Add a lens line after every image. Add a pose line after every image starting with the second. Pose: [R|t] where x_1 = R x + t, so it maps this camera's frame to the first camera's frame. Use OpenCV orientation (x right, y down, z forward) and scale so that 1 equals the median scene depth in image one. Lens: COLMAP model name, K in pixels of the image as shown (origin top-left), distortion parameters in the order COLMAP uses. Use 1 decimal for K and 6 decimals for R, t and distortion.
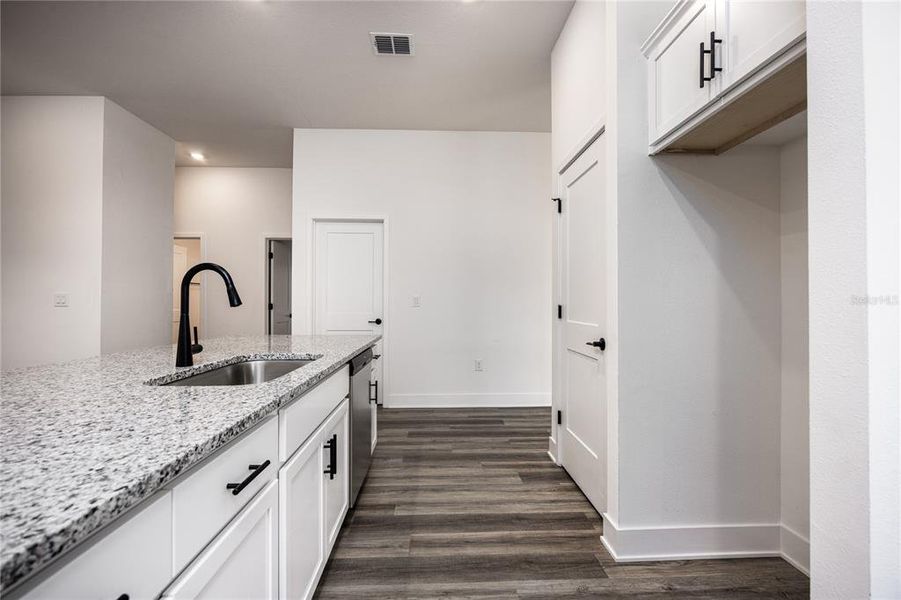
lens RADIAL K [[402.9, 0, 457.1], [0, 402.9, 295.8], [0, 0, 1]] dist [-0.002367, 0.001048]
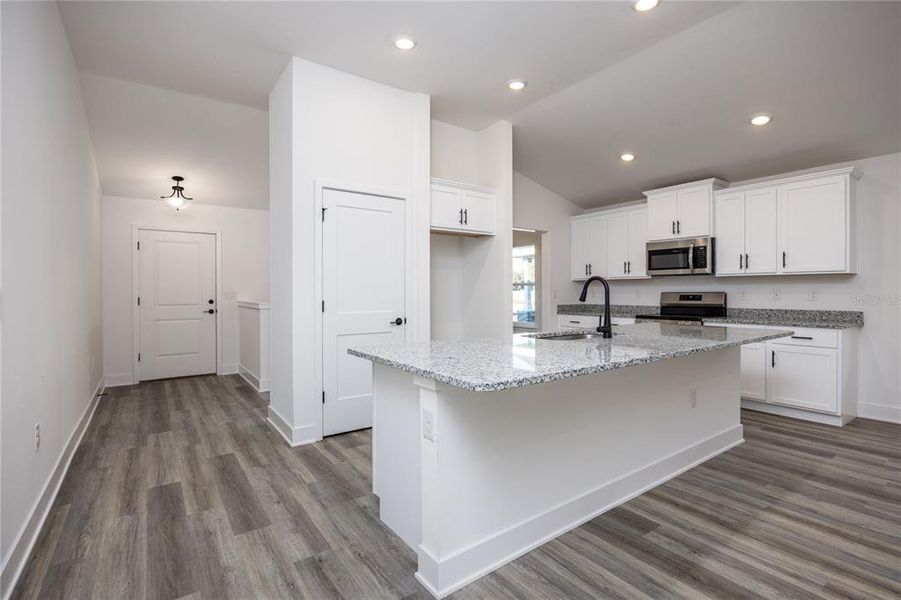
lens RADIAL K [[429.2, 0, 454.6], [0, 429.2, 290.9], [0, 0, 1]] dist [-0.004259, -0.000305]
pose [[-0.552901, 0.000642, 0.833247, -1.723948], [-0.011279, 0.999902, -0.008255, 0.002774], [-0.833170, -0.013962, -0.552840, 2.394274]]
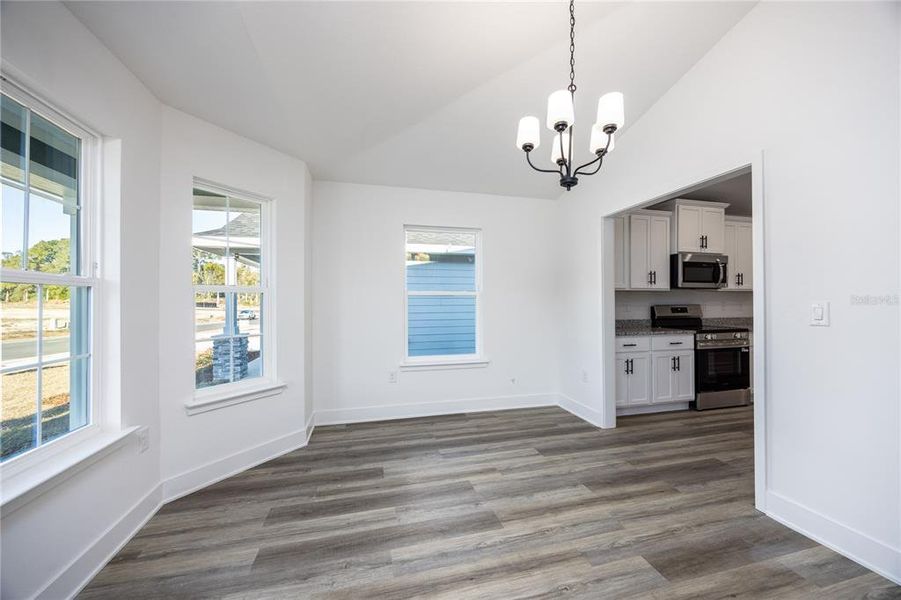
lens RADIAL K [[345.2, 0, 445.3], [0, 345.2, 299.9], [0, 0, 1]] dist [0.005385, 0.000059]
pose [[-0.976535, -0.000207, -0.215357, 2.452593], [0.004890, 0.999720, -0.023135, -0.018783], [0.215302, -0.023645, -0.976261, 1.432570]]
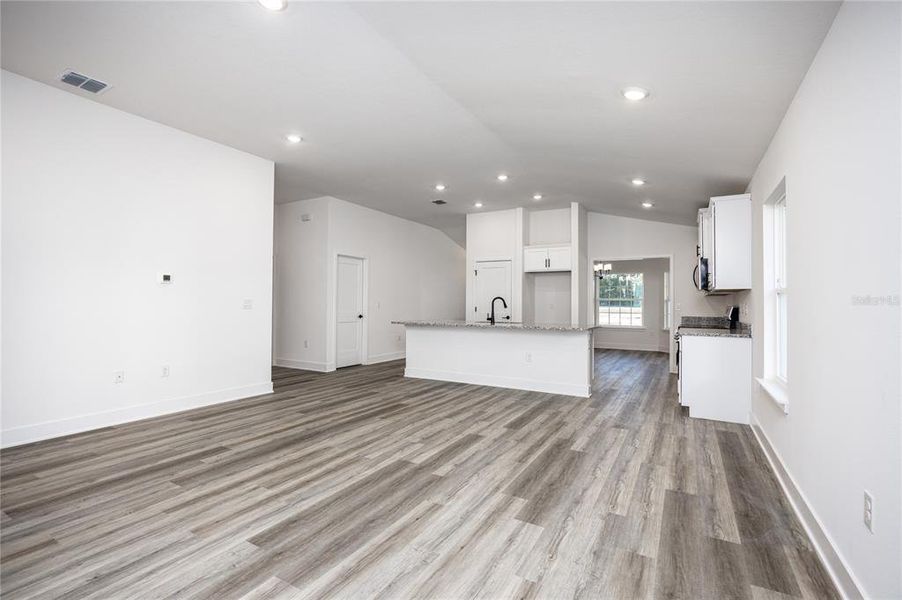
lens RADIAL K [[403.3, 0, 456.6], [0, 403.3, 299.8], [0, 0, 1]] dist [-0.002367, 0.001048]
pose [[0.532124, 0.011456, 0.846589, -4.019643], [-0.019889, 0.999802, -0.001028, -0.038111], [-0.846433, -0.016291, 0.532247, -0.765201]]
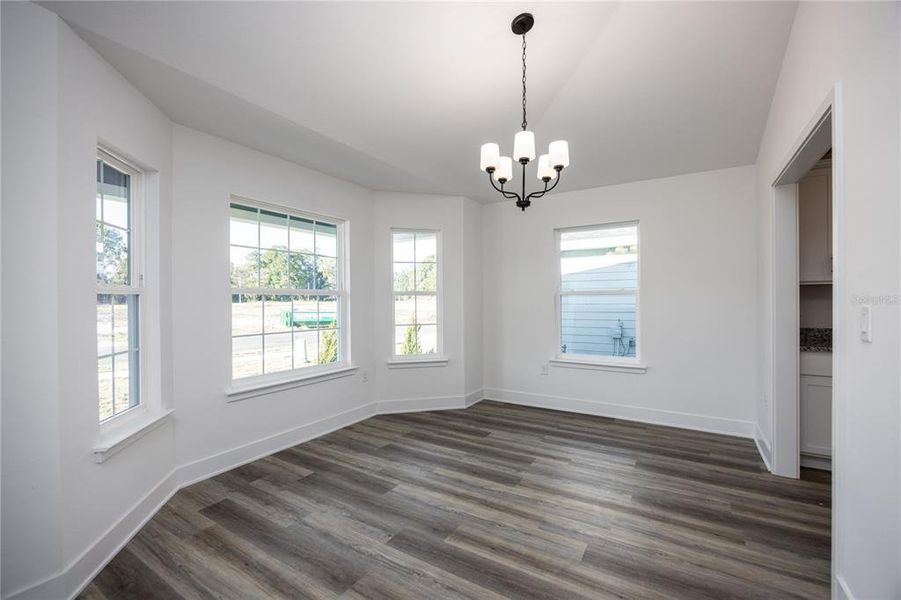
lens RADIAL K [[381.0, 0, 452.0], [0, 381.0, 301.9], [0, 0, 1]] dist [-0.006723, -0.000077]
pose [[-0.829216, -0.000173, 0.558929, 1.308178], [-0.004874, 0.999964, -0.006921, -0.031880], [-0.558908, -0.008463, -0.829187, 1.781665]]
